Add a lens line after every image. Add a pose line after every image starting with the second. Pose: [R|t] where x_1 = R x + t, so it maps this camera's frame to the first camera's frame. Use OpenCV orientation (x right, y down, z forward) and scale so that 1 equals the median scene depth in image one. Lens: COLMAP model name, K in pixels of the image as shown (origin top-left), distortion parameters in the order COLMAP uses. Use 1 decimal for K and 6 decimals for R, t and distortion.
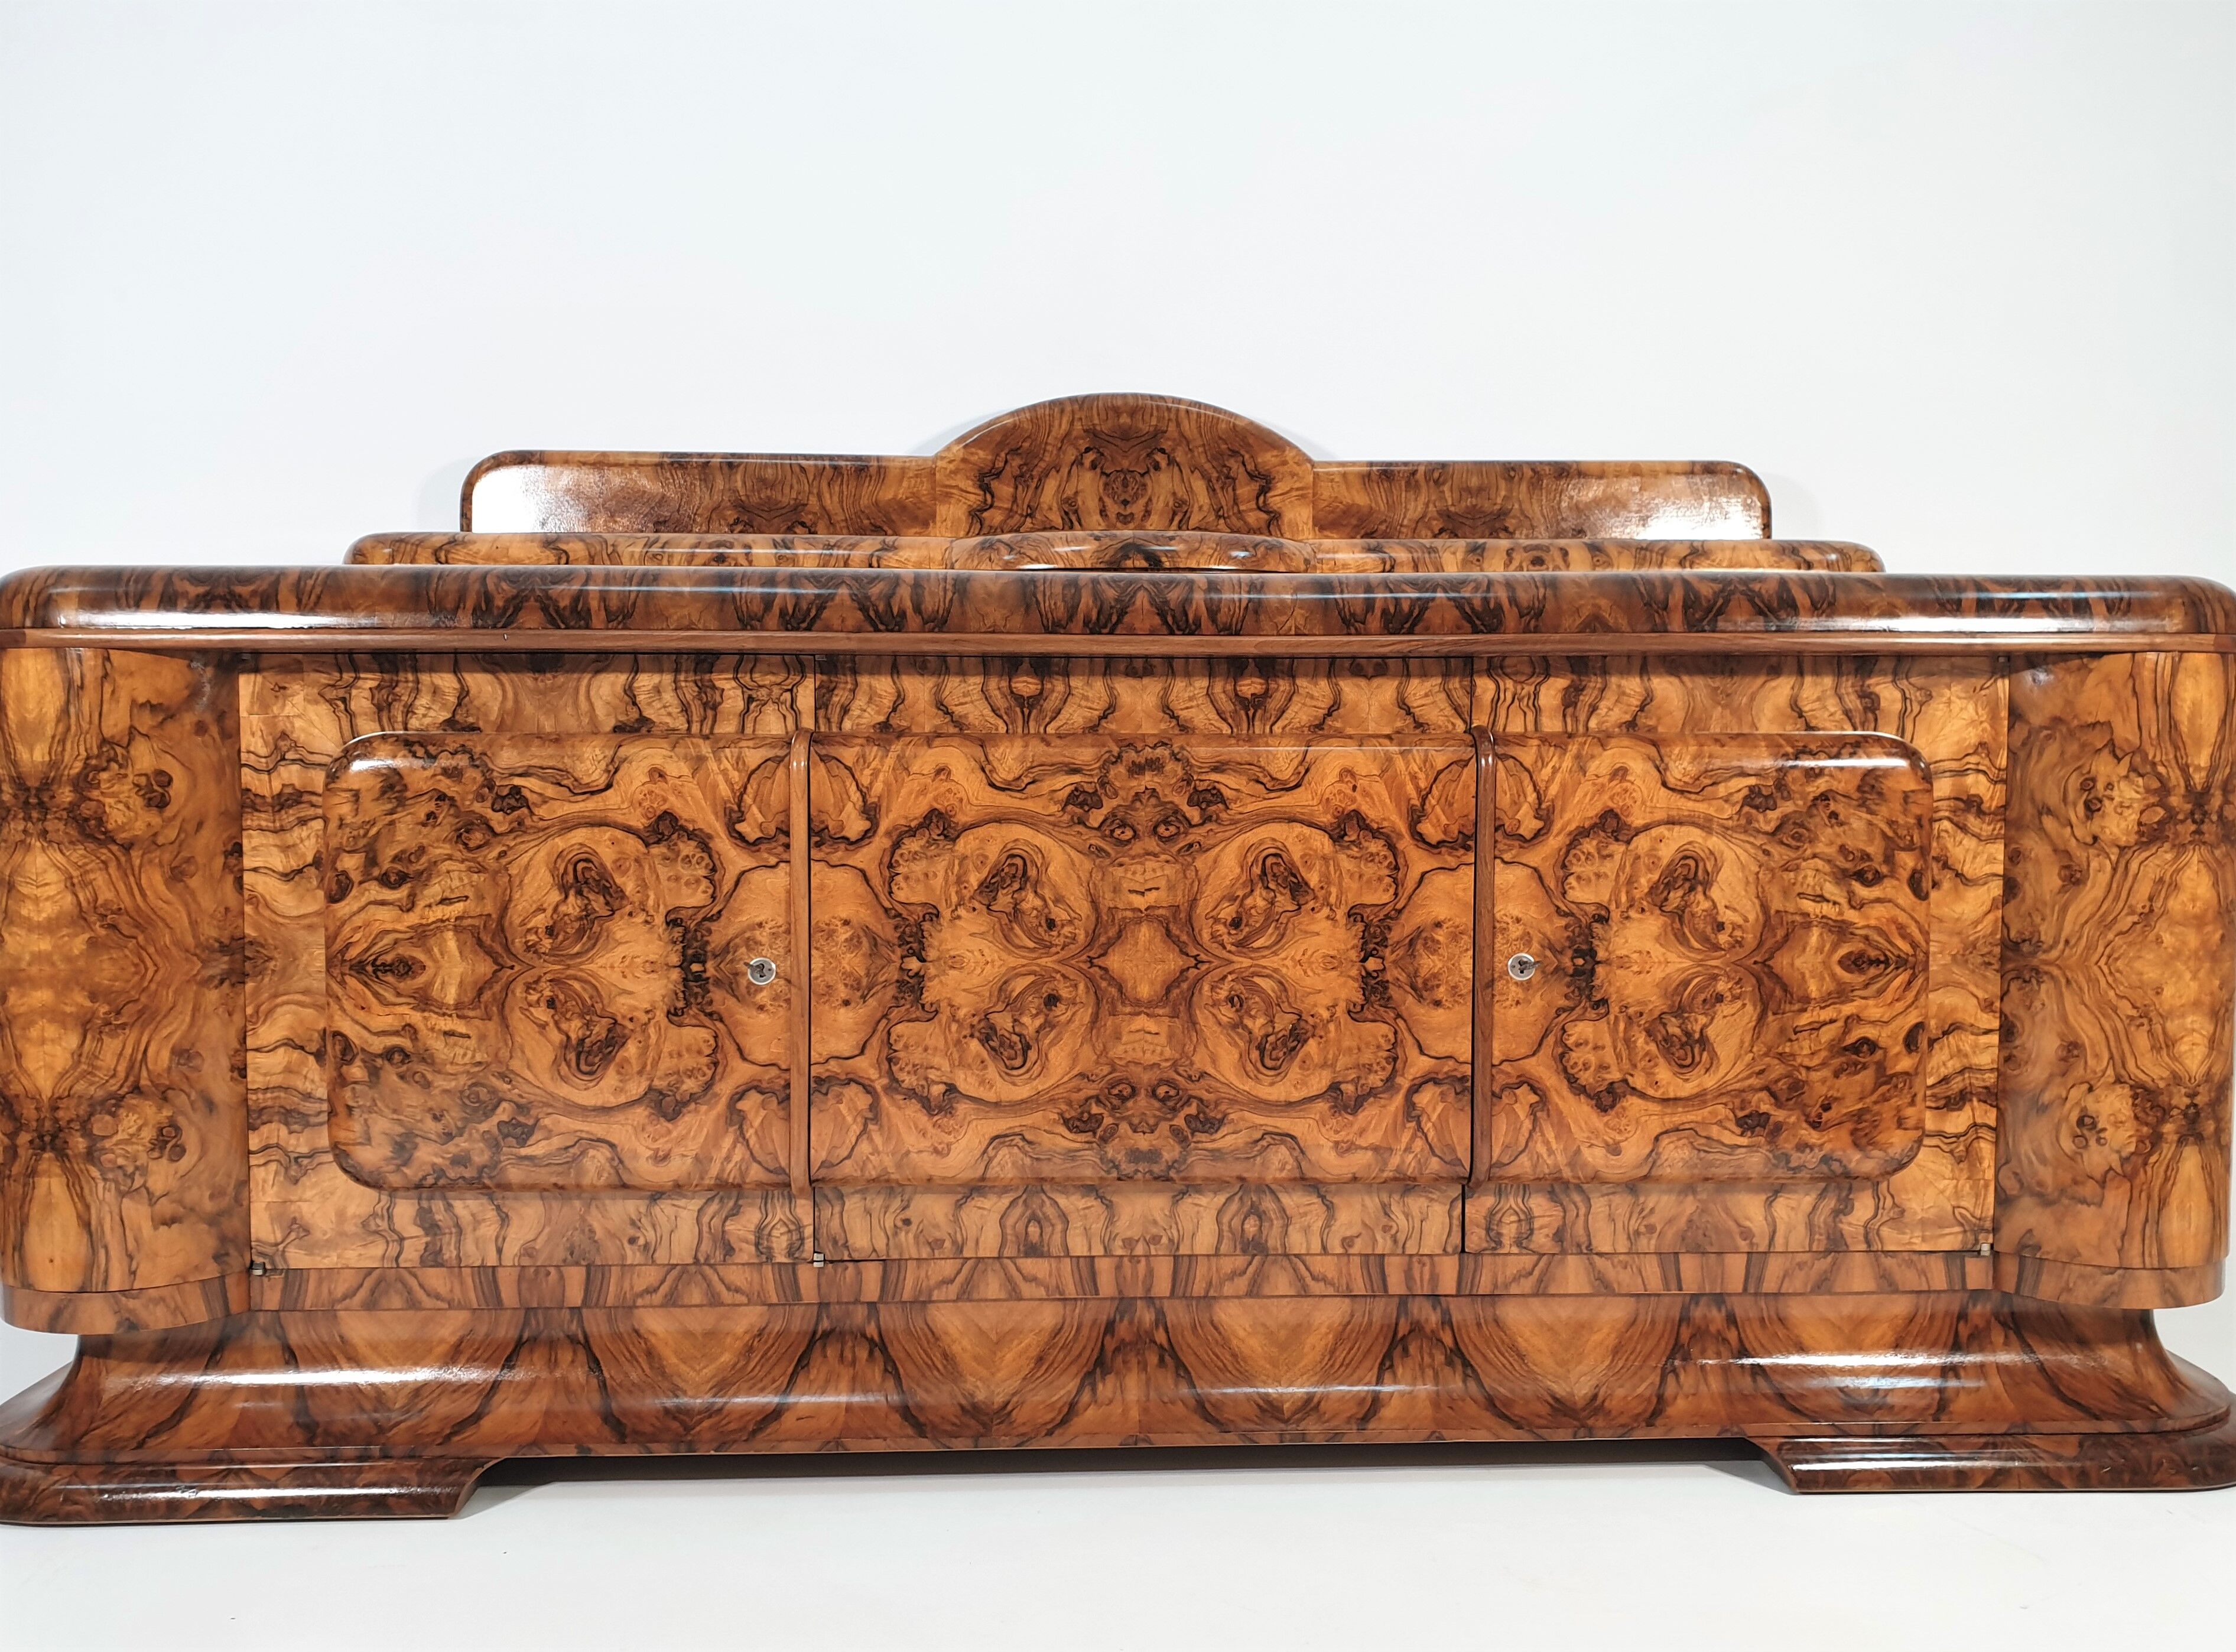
lens RADIAL K [[1840.3, 0, 1150.6], [0, 1840.3, 861.0], [0, 0, 1]] dist [0.005832, -0.001034]
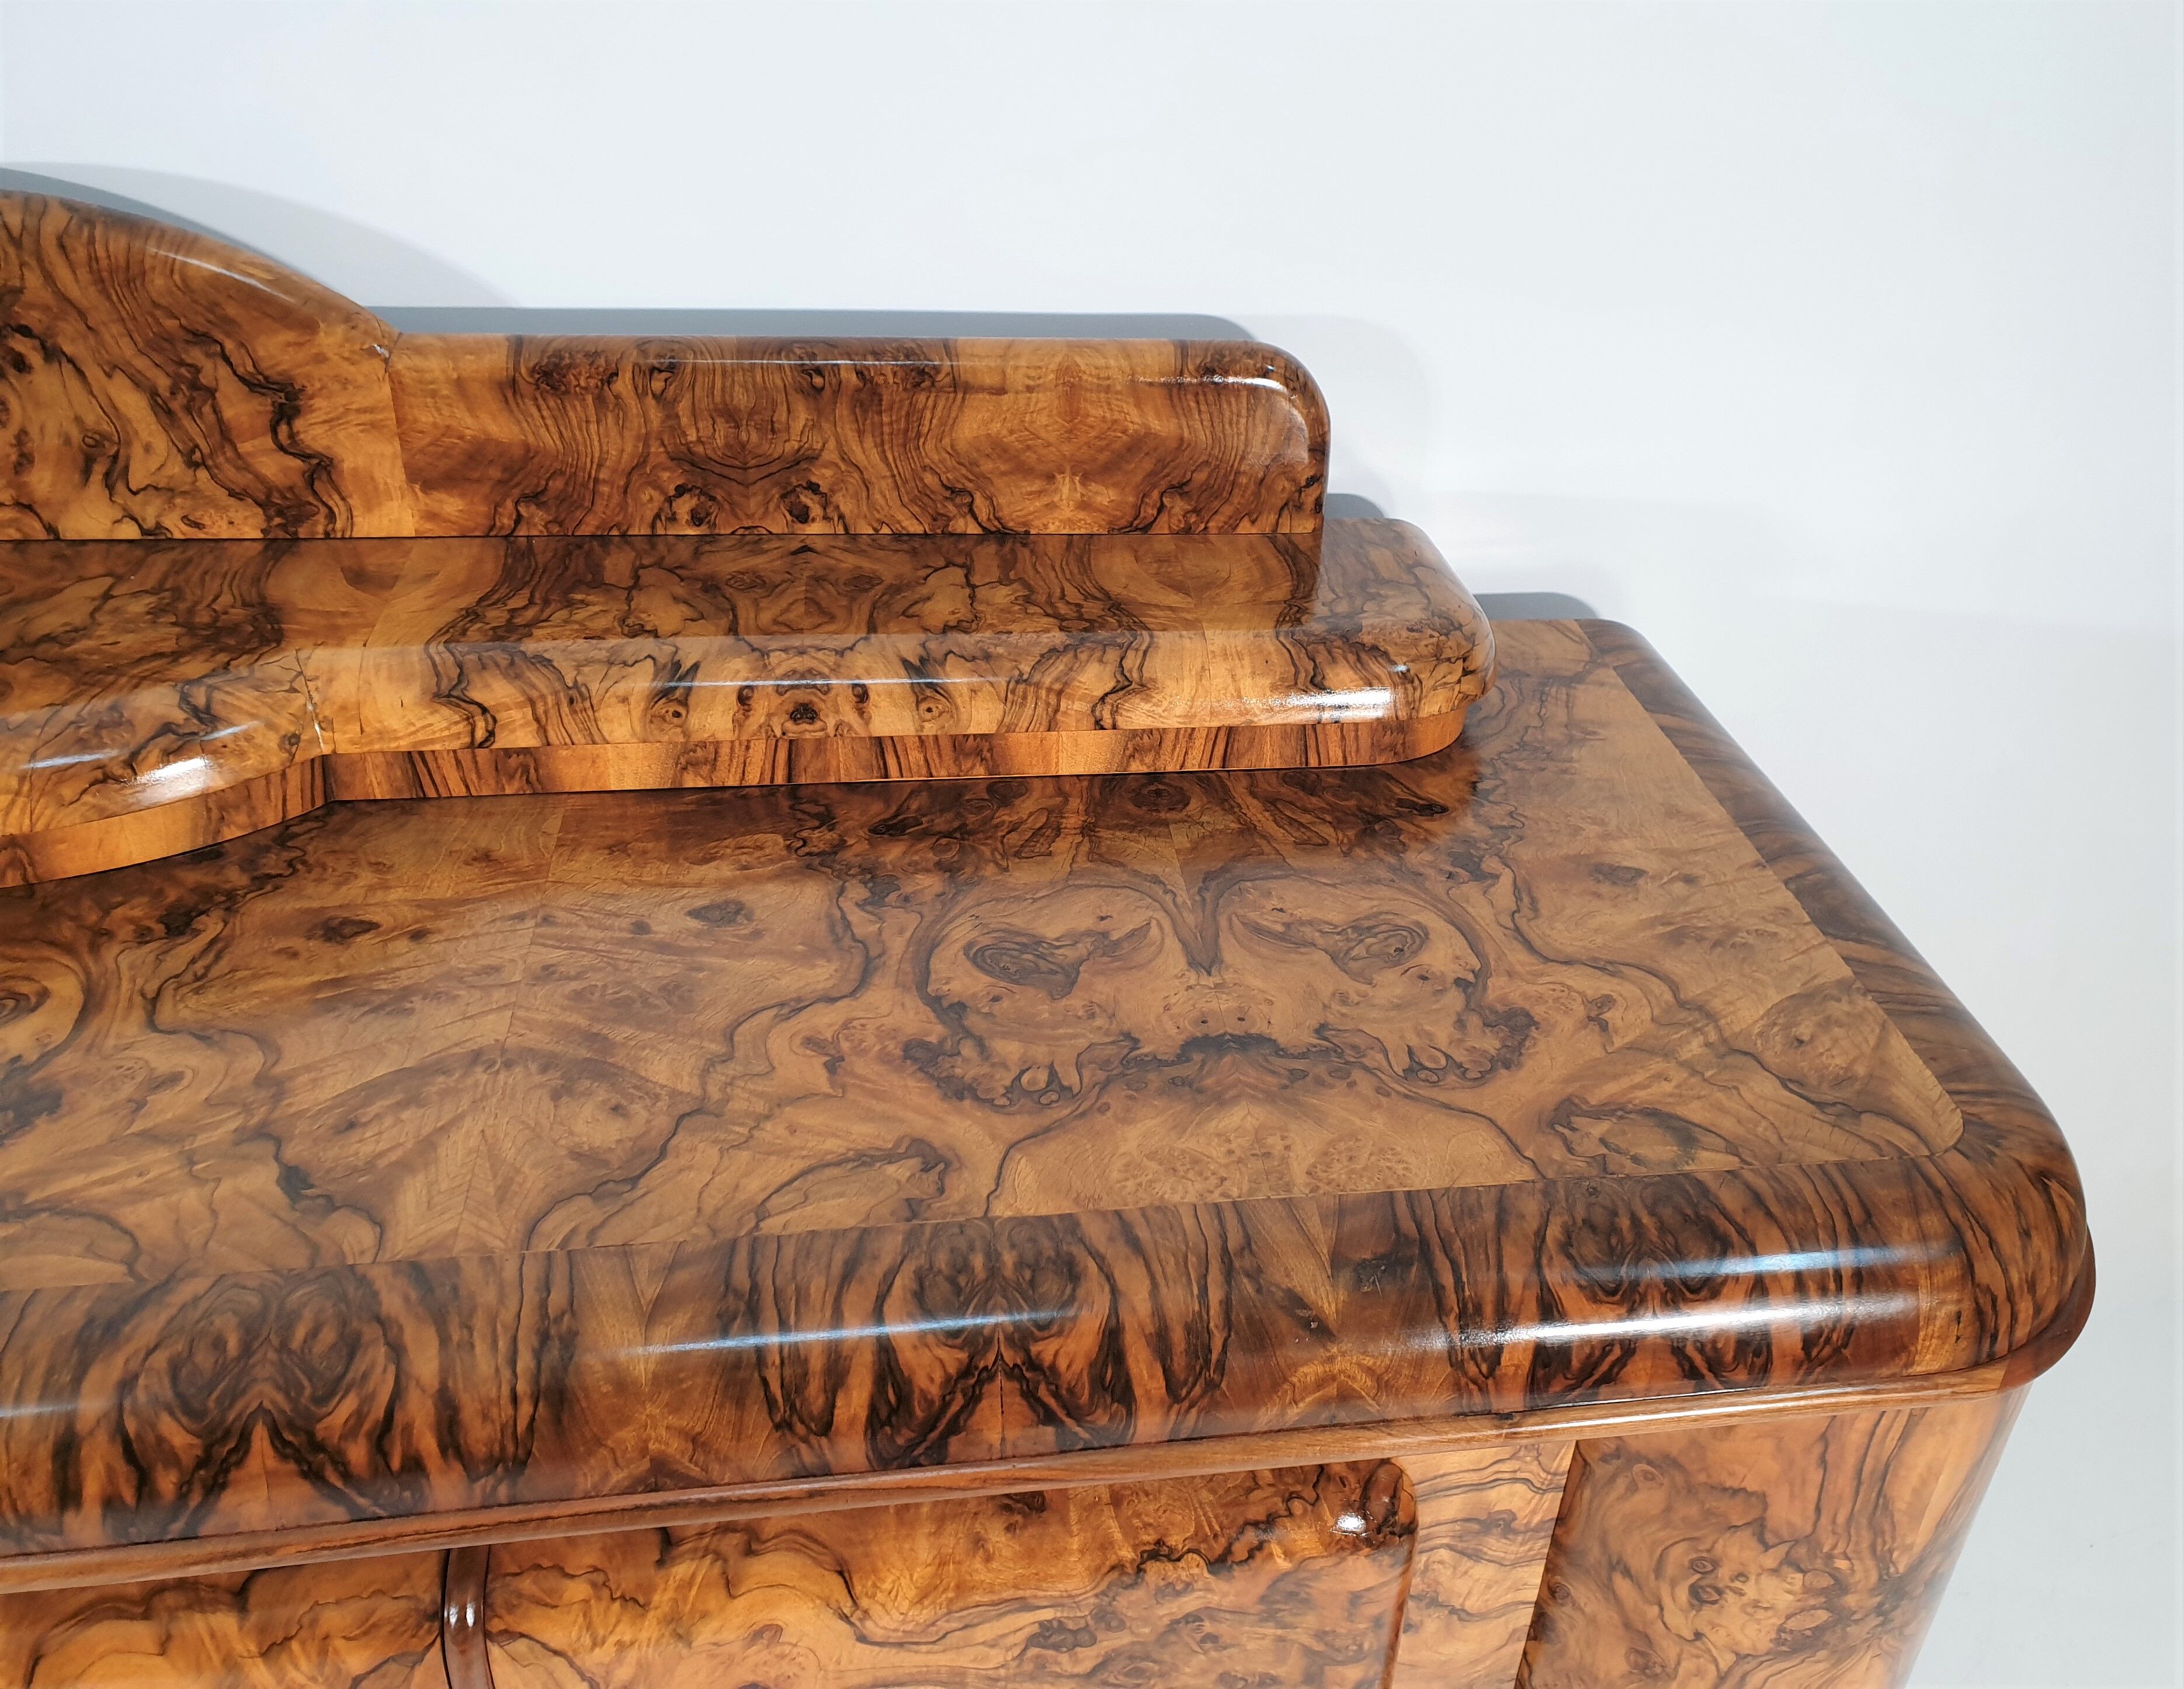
lens RADIAL K [[1863.3, 0, 1179.2], [0, 1863.3, 840.8], [0, 0, 1]] dist [0.013117, 0.026884]
pose [[0.992014, -0.017708, 0.124881, 0.304562], [-0.045423, 0.873511, 0.484681, -0.467103], [-0.117668, -0.486483, 0.865730, 0.668772]]
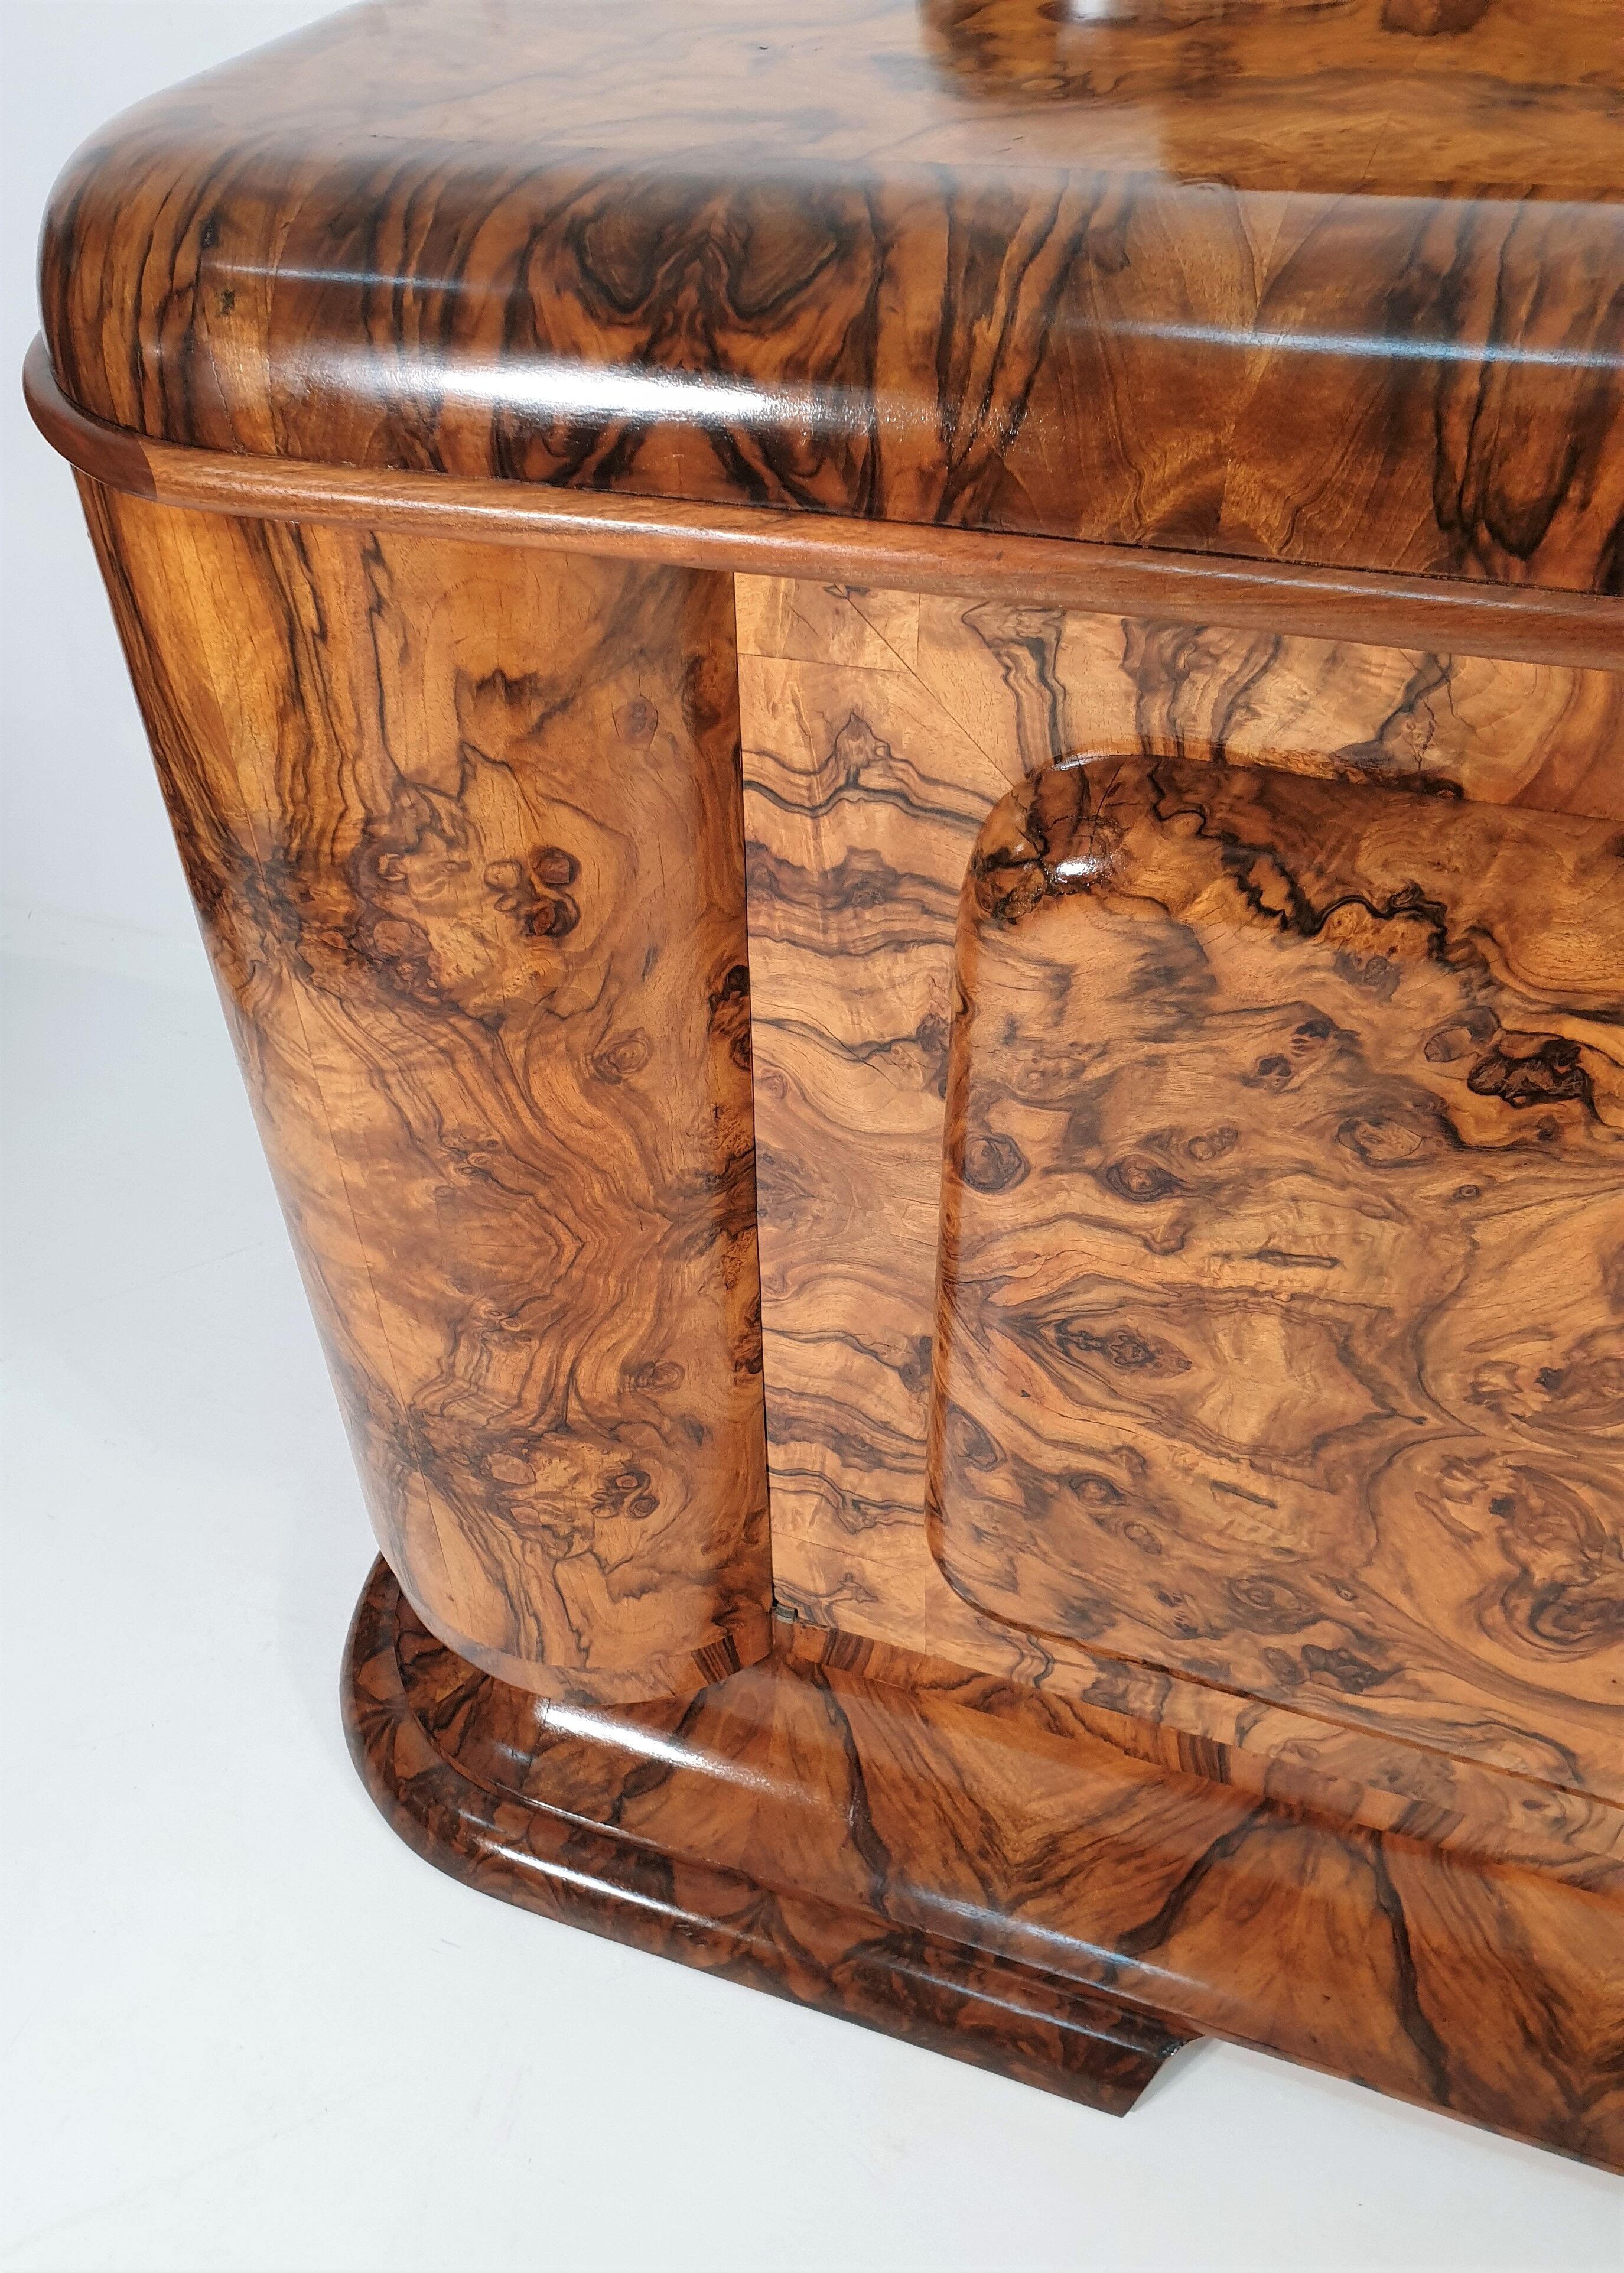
lens RADIAL K [[1821.4, 0, 741.7], [0, 1821.4, 1216.0], [0, 0, 1]] dist [0.114039, -0.218349]
pose [[0.925362, 0.229212, -0.301939, -0.365566], [0.019070, 0.767340, 0.640957, -0.216211], [0.378604, -0.598875, 0.705697, 0.695307]]
